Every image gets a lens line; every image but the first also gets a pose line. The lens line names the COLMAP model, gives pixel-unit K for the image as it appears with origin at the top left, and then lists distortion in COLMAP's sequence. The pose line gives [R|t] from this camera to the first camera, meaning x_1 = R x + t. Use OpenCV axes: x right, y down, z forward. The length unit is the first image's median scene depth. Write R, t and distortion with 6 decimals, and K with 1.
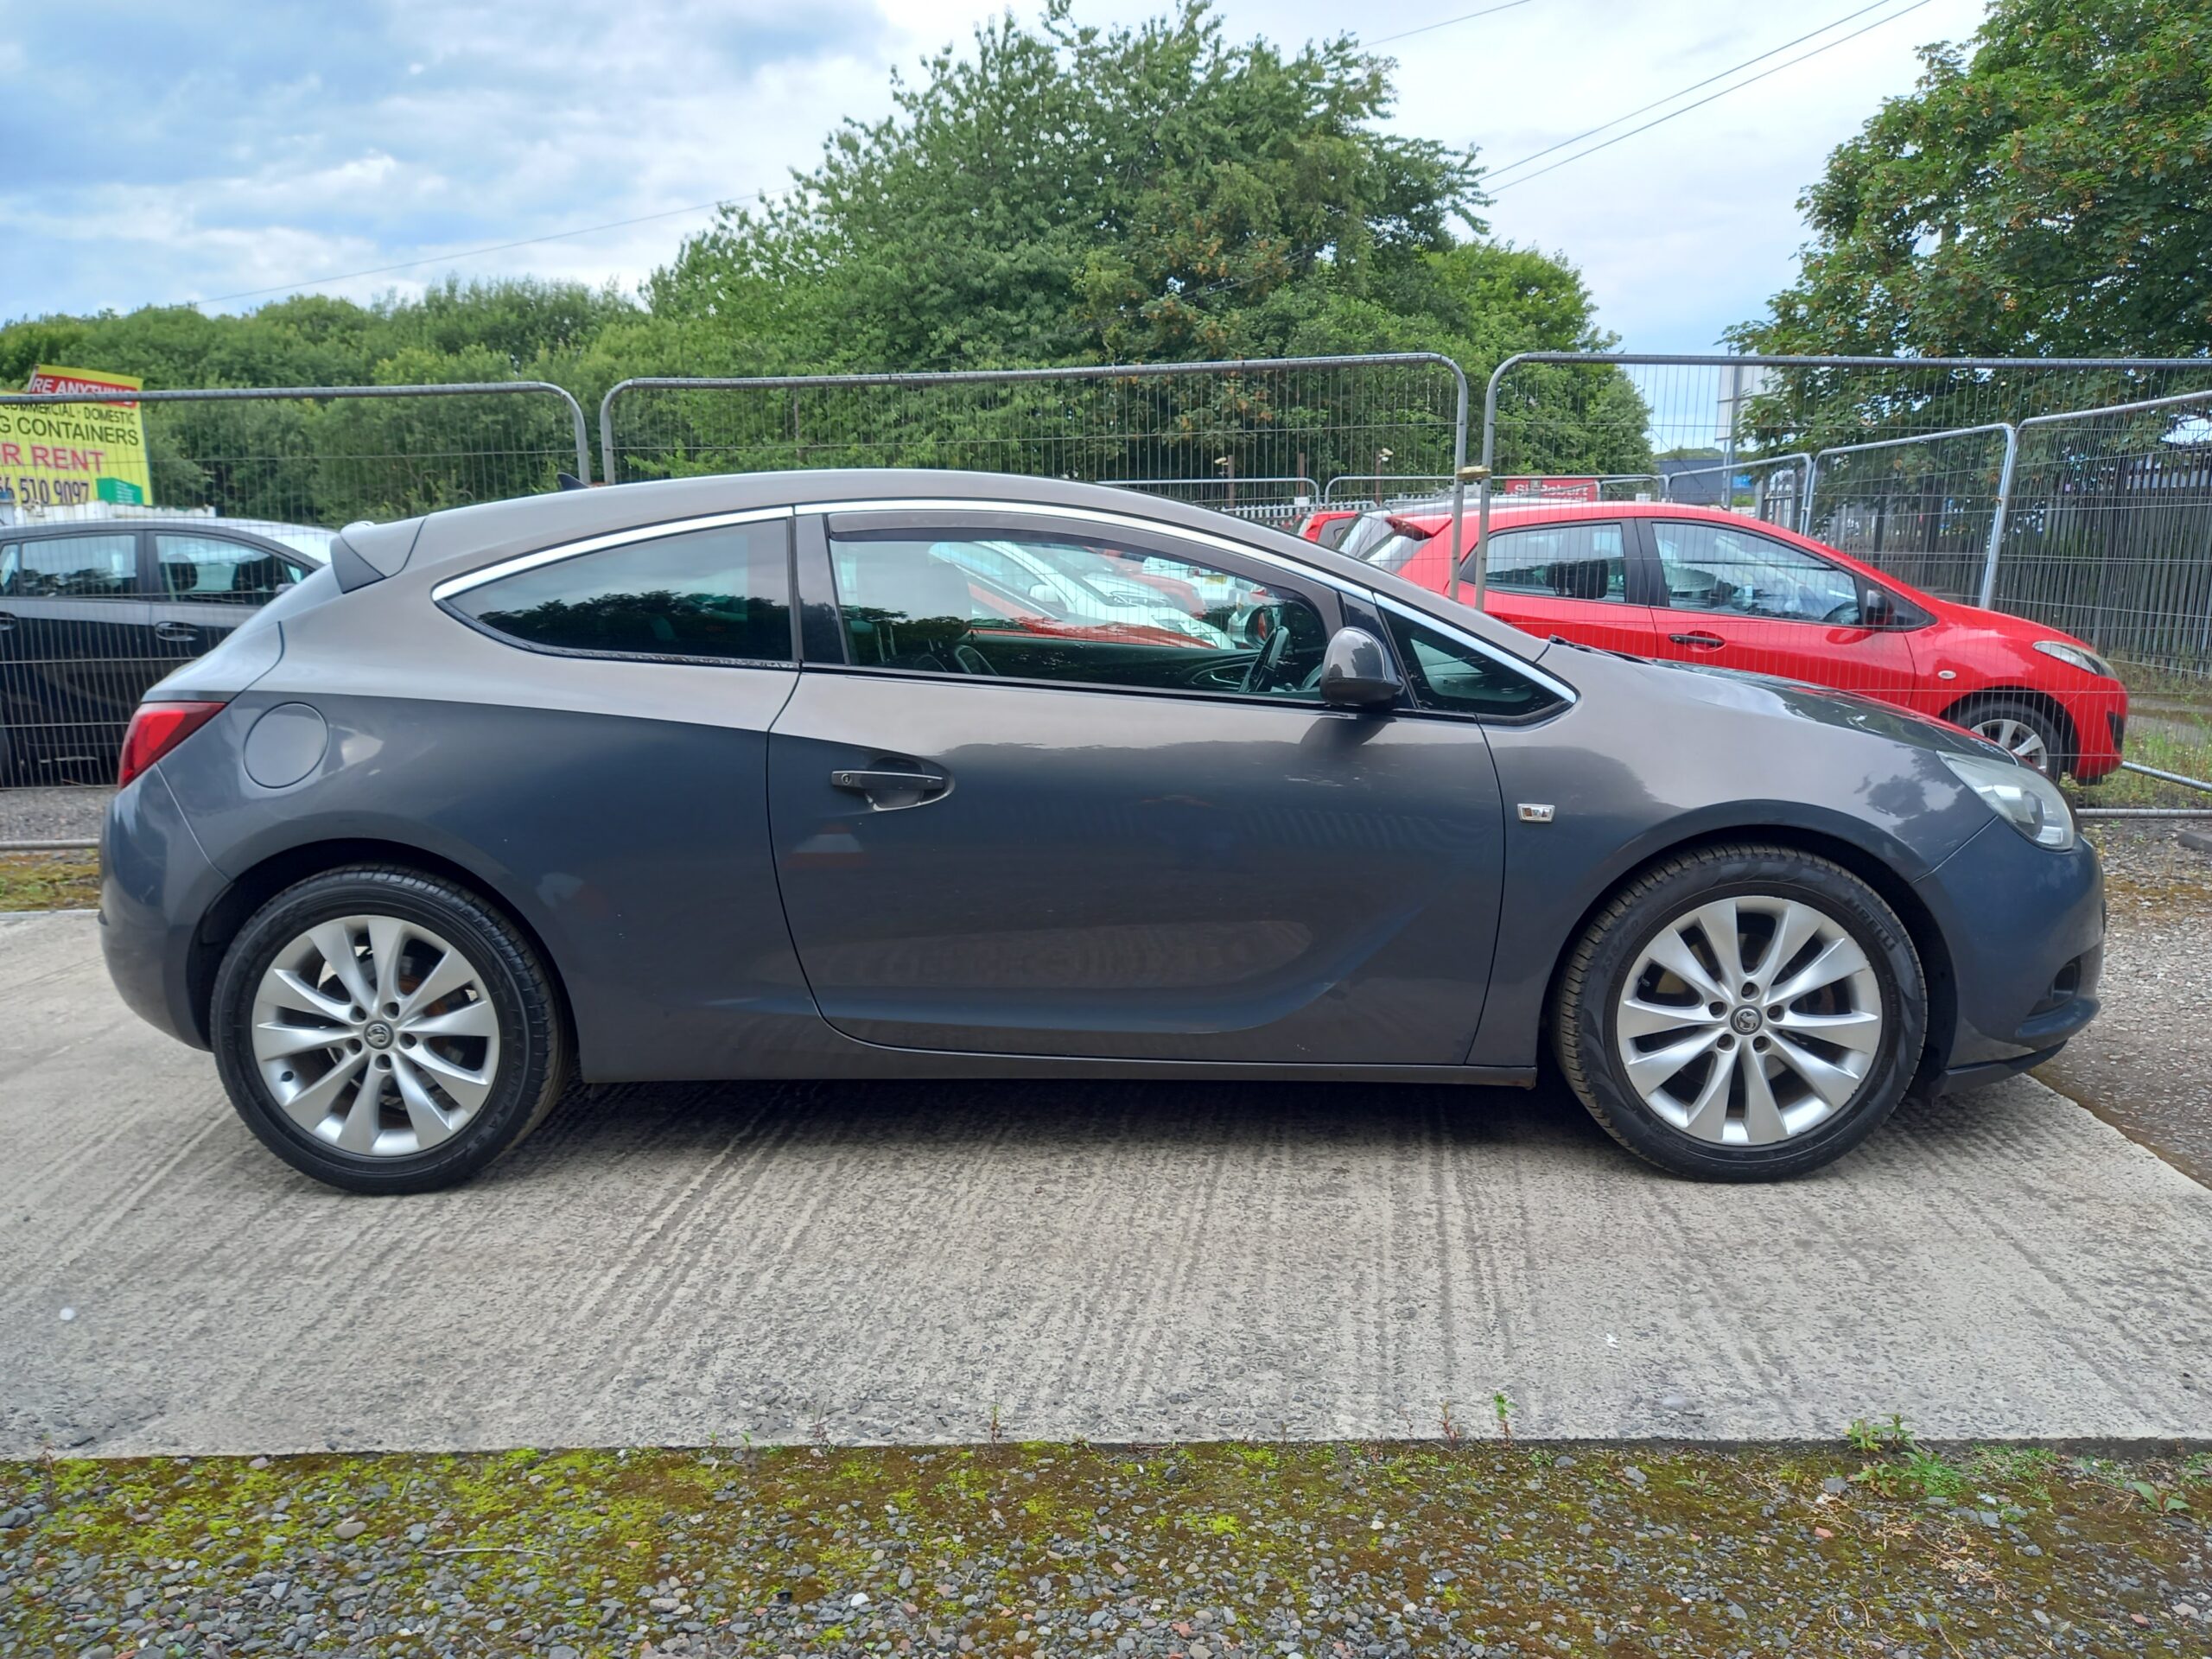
lens RADIAL K [[1614.9, 0, 1105.2], [0, 1614.9, 841.6], [0, 0, 1]] dist [0.071347, -0.081597]
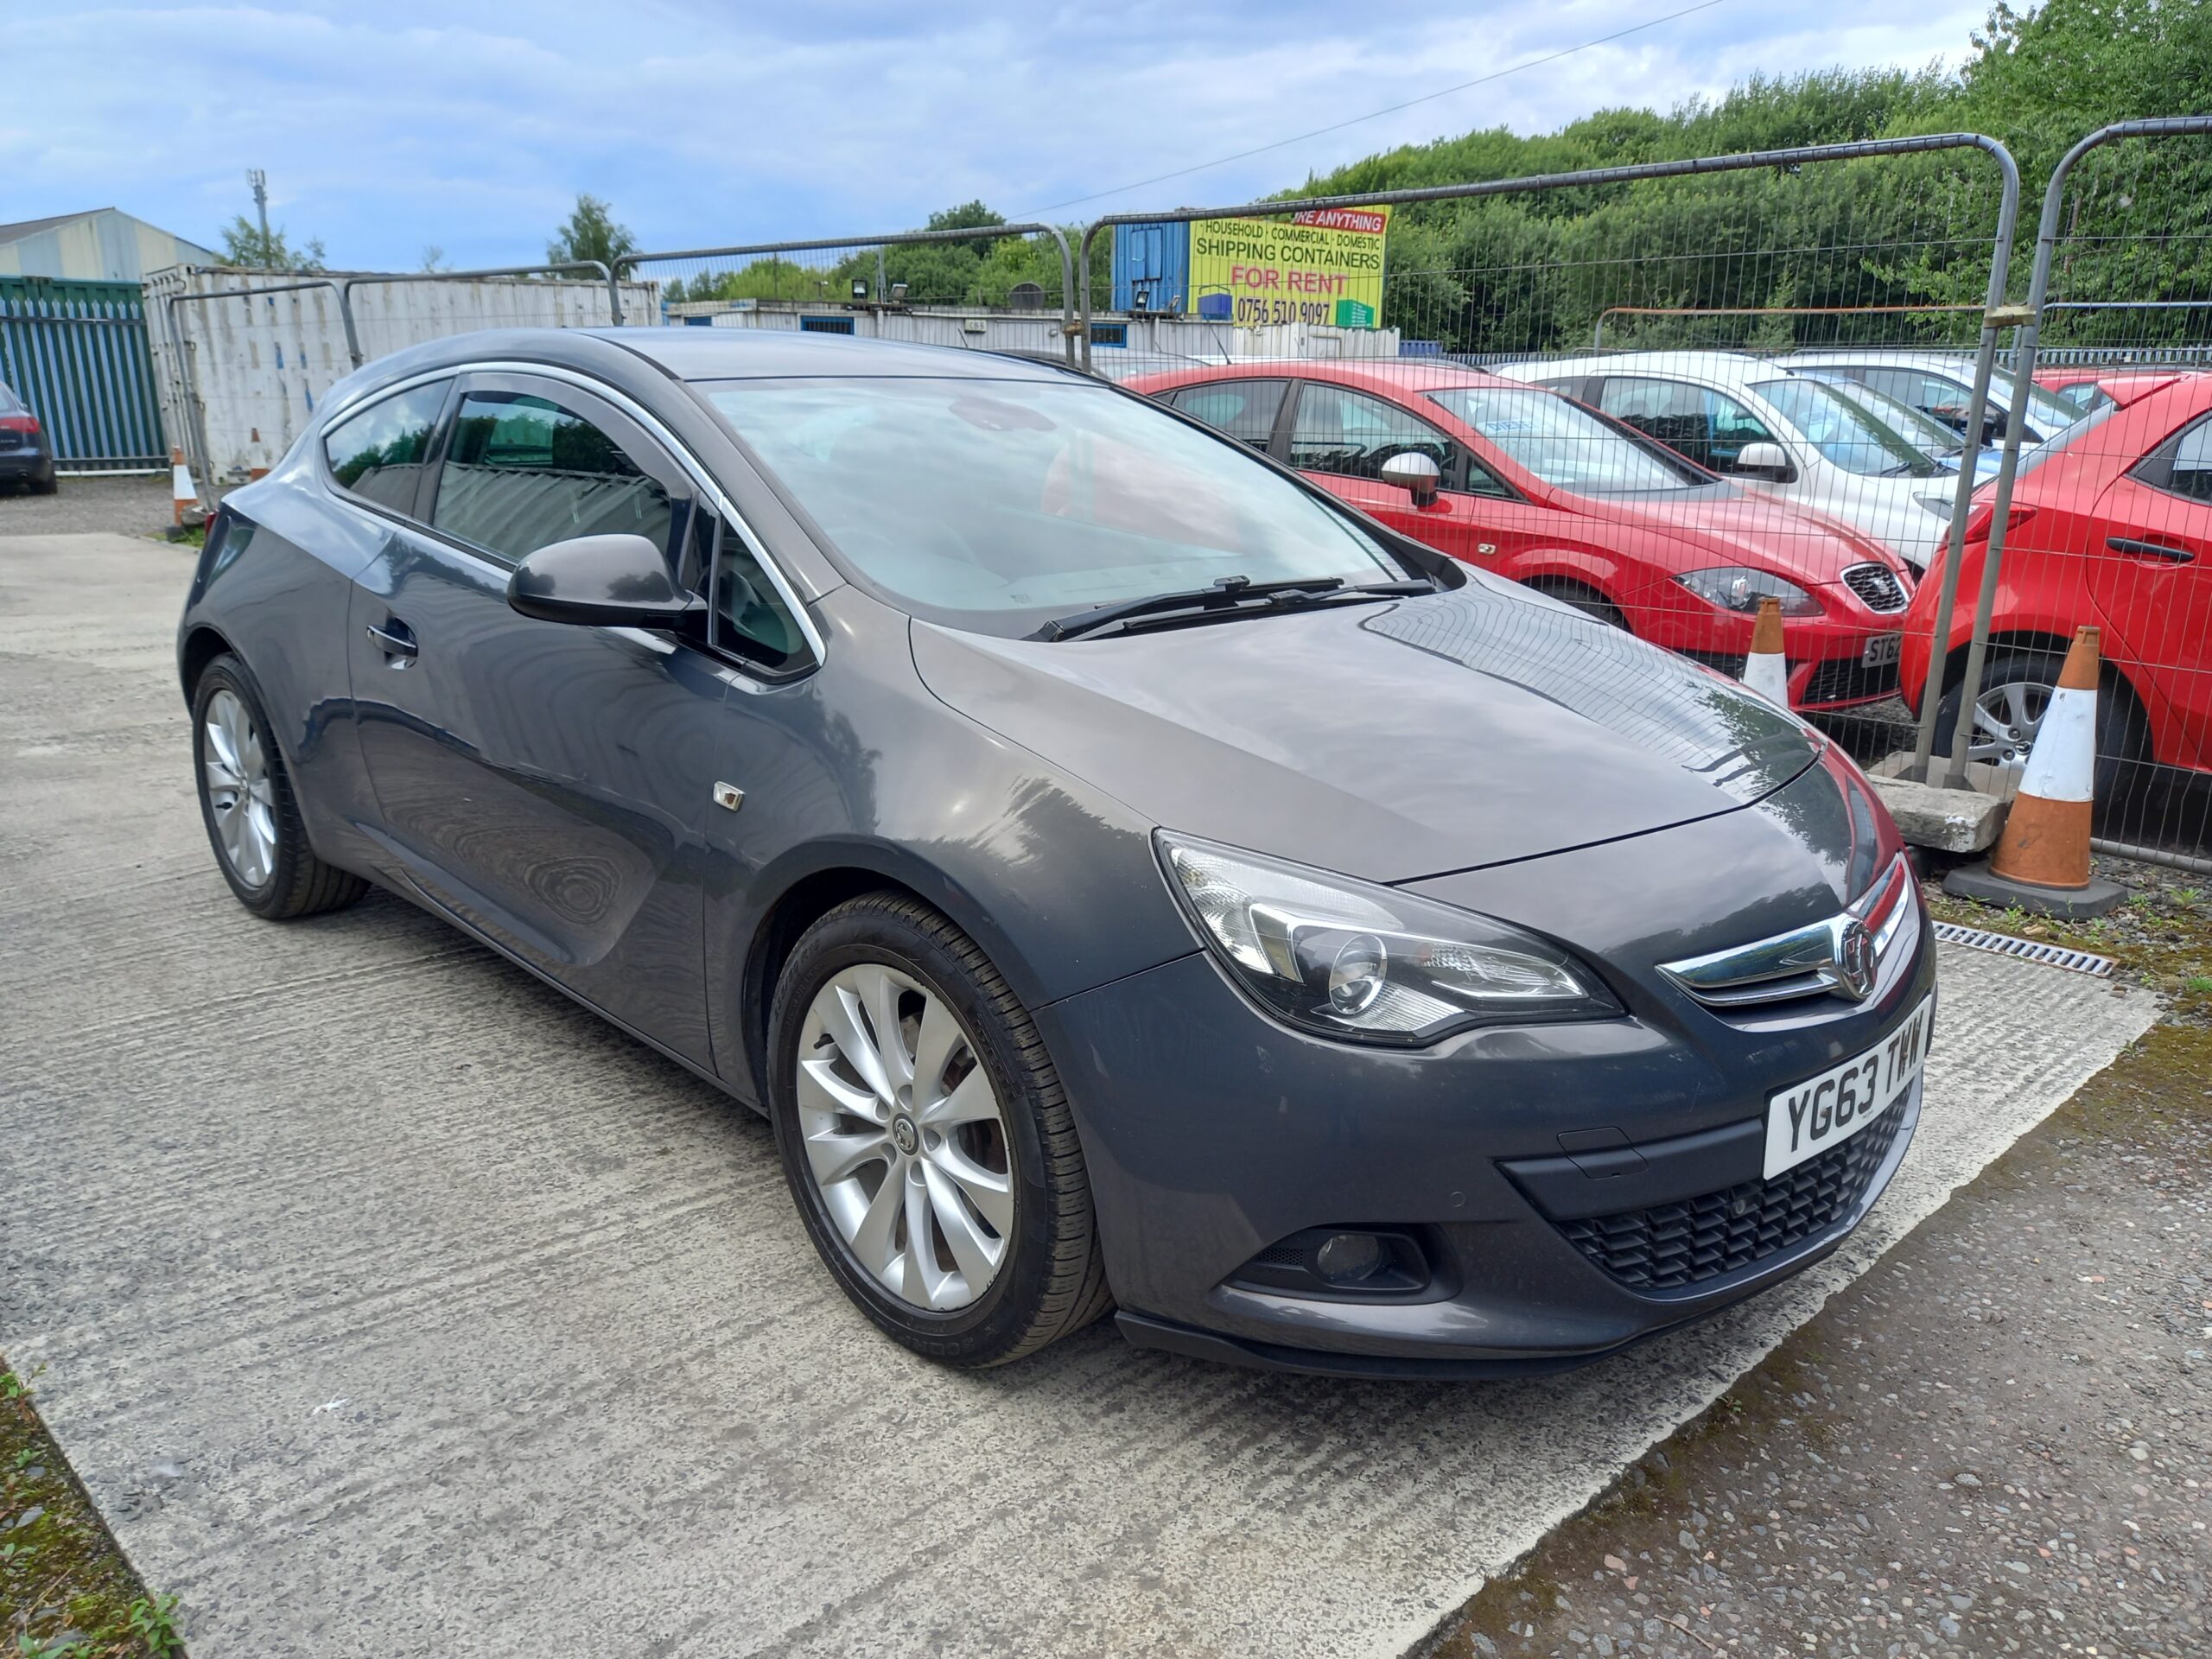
lens RADIAL K [[1614.9, 0, 1105.2], [0, 1614.9, 841.6], [0, 0, 1]] dist [0.071347, -0.081597]
pose [[0.728011, 0.216851, -0.650365, 0.082815], [-0.147014, 0.975968, 0.160851, -0.013593], [0.669617, -0.021489, 0.742396, 0.048262]]
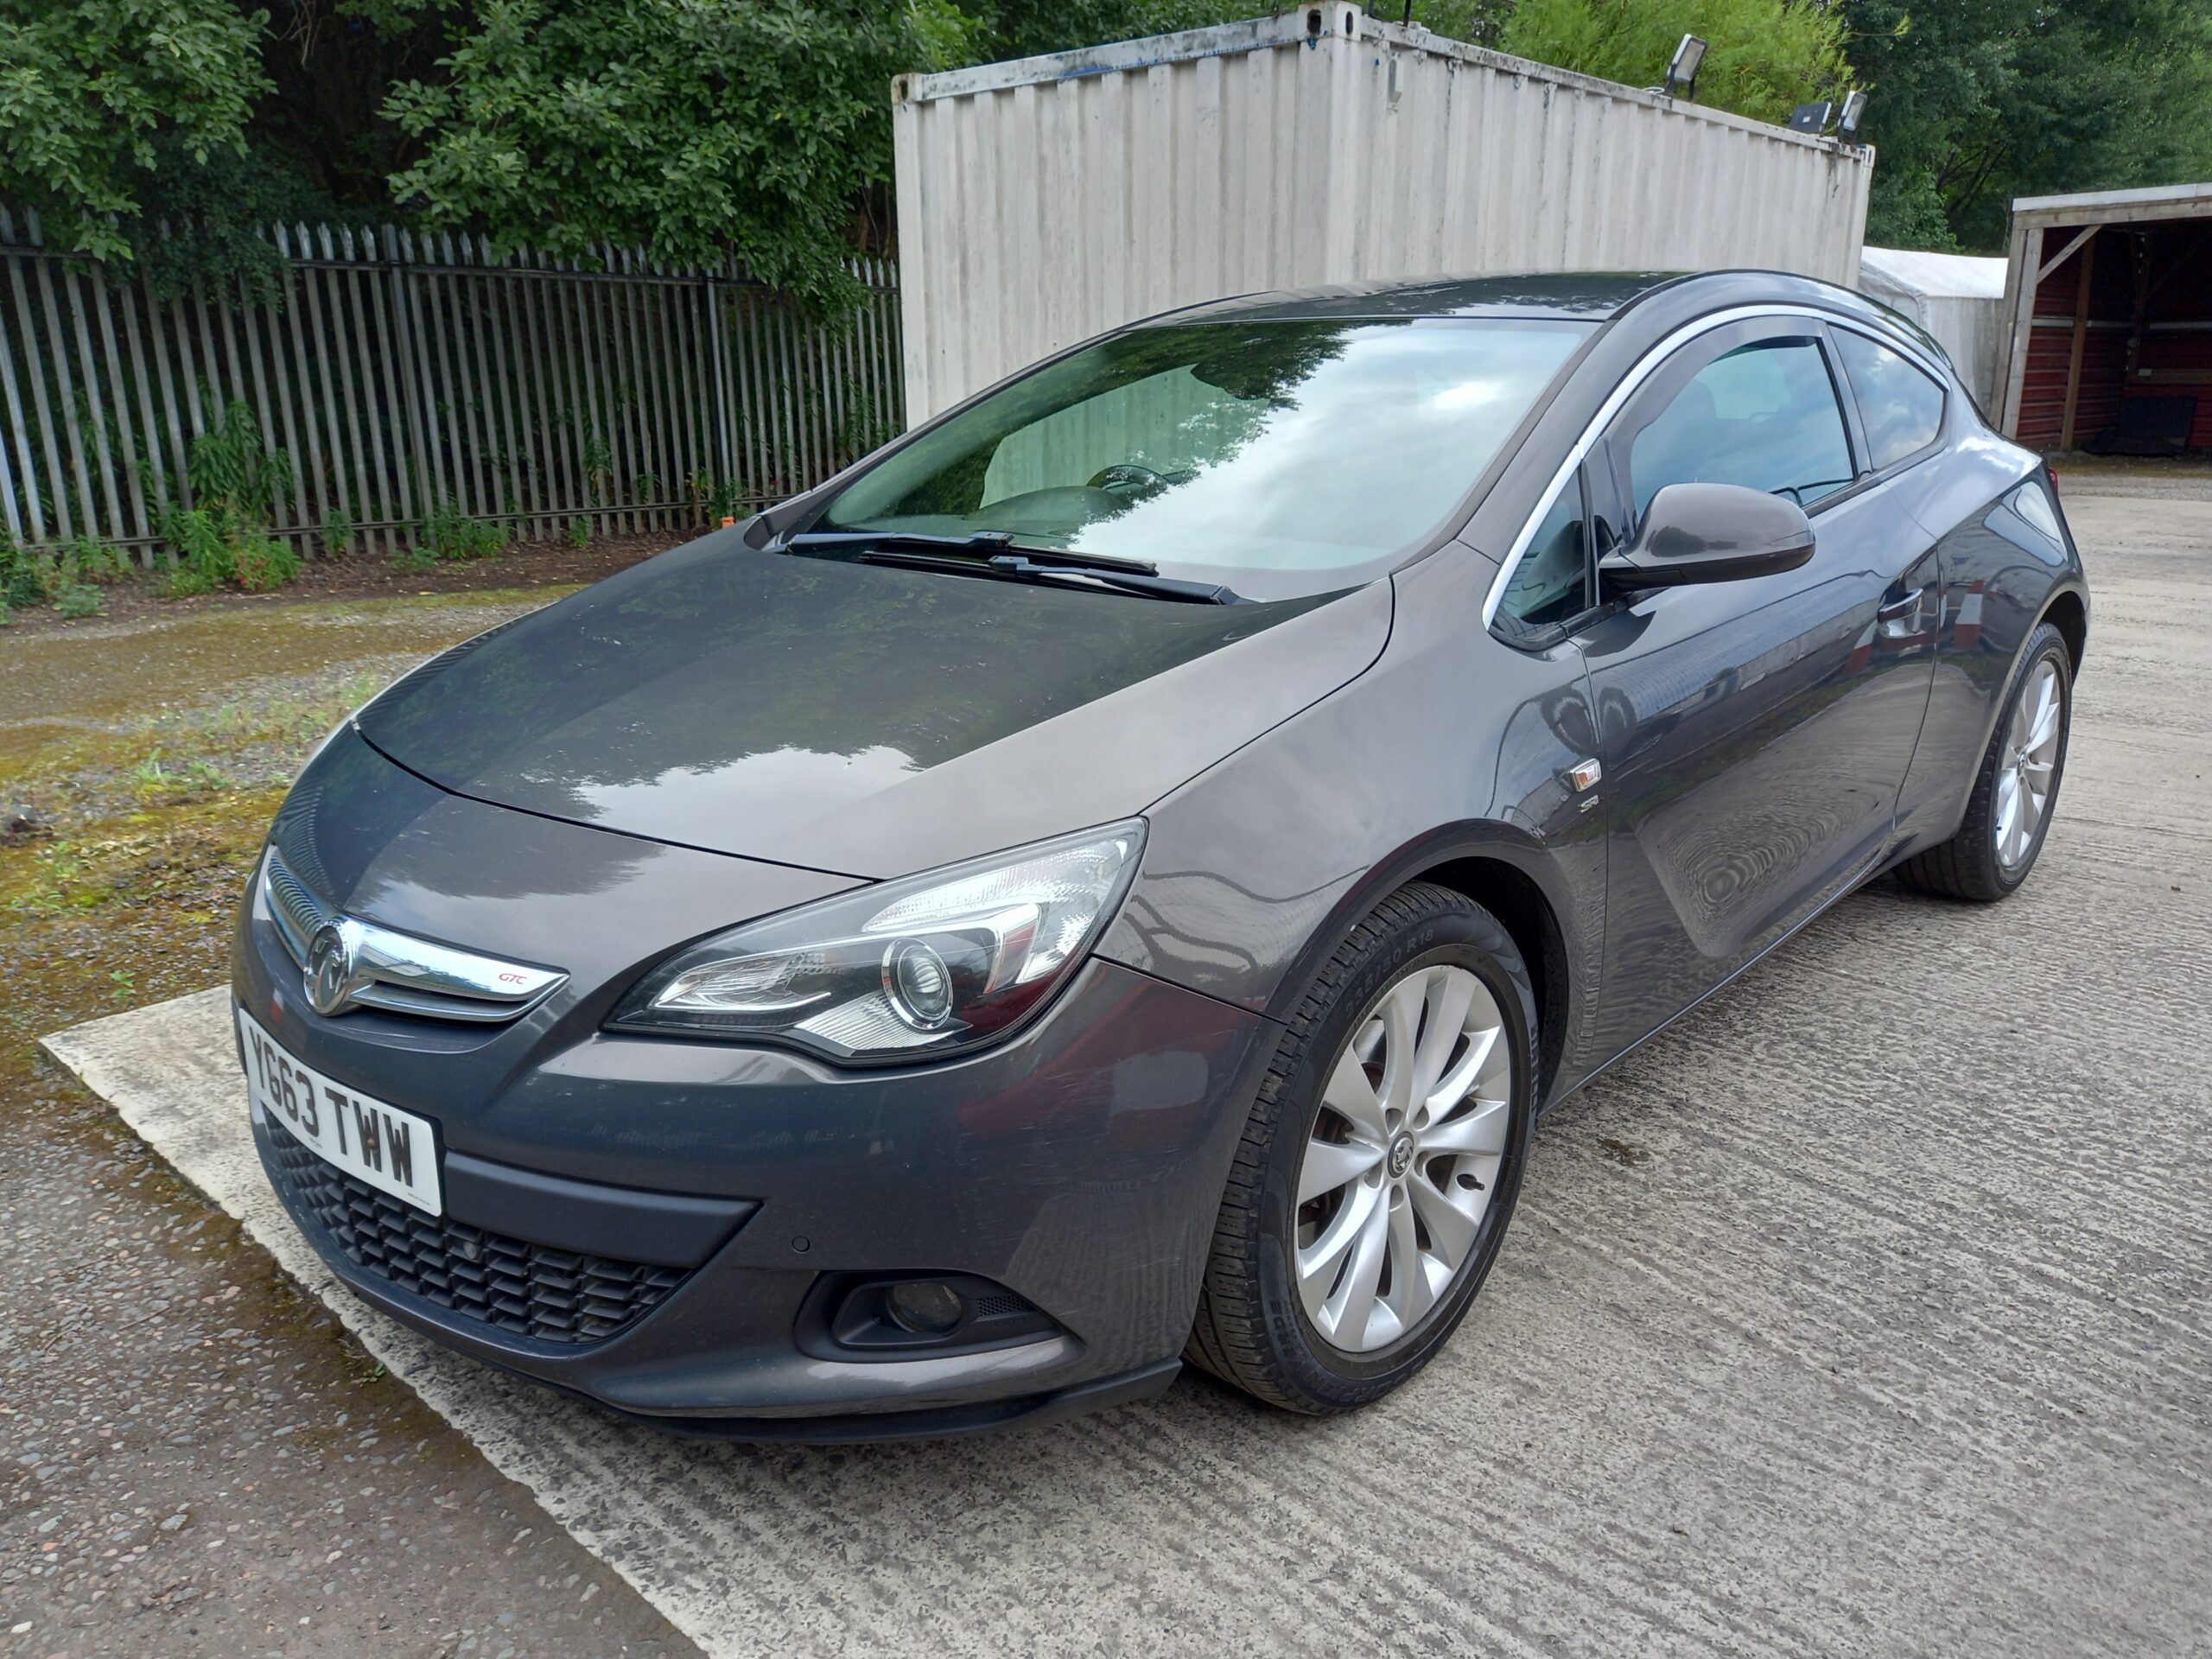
lens RADIAL K [[1623.5, 0, 1104.6], [0, 1623.5, 839.4], [0, 0, 1]] dist [0.062518, -0.067152]
pose [[-0.648146, 0.245566, -0.720835, 0.085781], [-0.103978, 0.909176, 0.403221, -0.032363], [0.754384, 0.336297, -0.563745, 0.164981]]
